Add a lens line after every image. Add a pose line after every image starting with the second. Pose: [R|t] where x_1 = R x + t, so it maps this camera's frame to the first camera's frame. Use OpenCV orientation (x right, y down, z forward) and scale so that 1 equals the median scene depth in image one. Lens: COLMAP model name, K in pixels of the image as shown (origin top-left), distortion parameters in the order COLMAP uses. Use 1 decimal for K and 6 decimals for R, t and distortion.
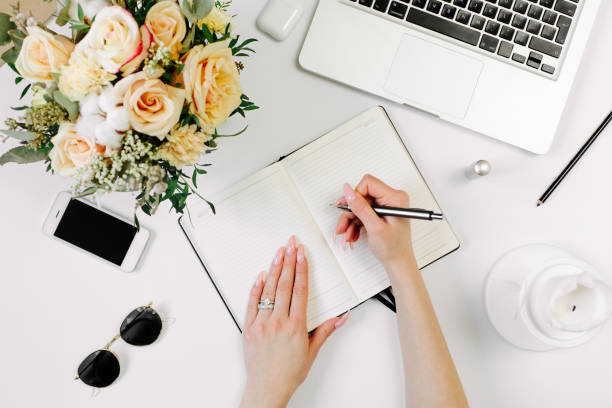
lens RADIAL K [[3816.9, 0, 306.0], [0, 3816.9, 204.0], [0, 0, 1]] dist [0.261765, -2.033370]
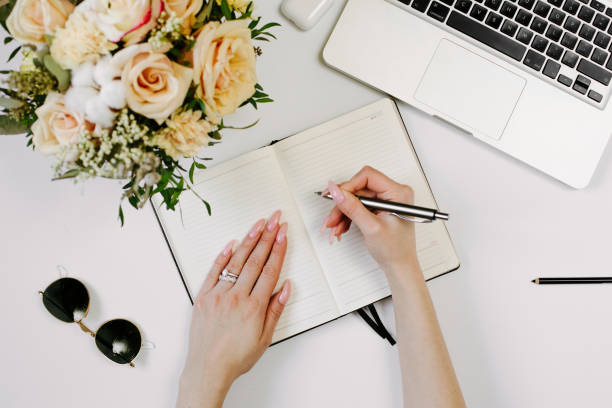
lens RADIAL K [[2802.4, 0, 306.0], [0, 2802.4, 204.0], [0, 0, 1]] dist [-0.878105, -5.503848]
pose [[0.993625, 0.111143, 0.018879, -0.014774], [-0.111104, 0.993804, -0.003060, -0.000467], [-0.019102, 0.000943, 0.999817, 0.363287]]
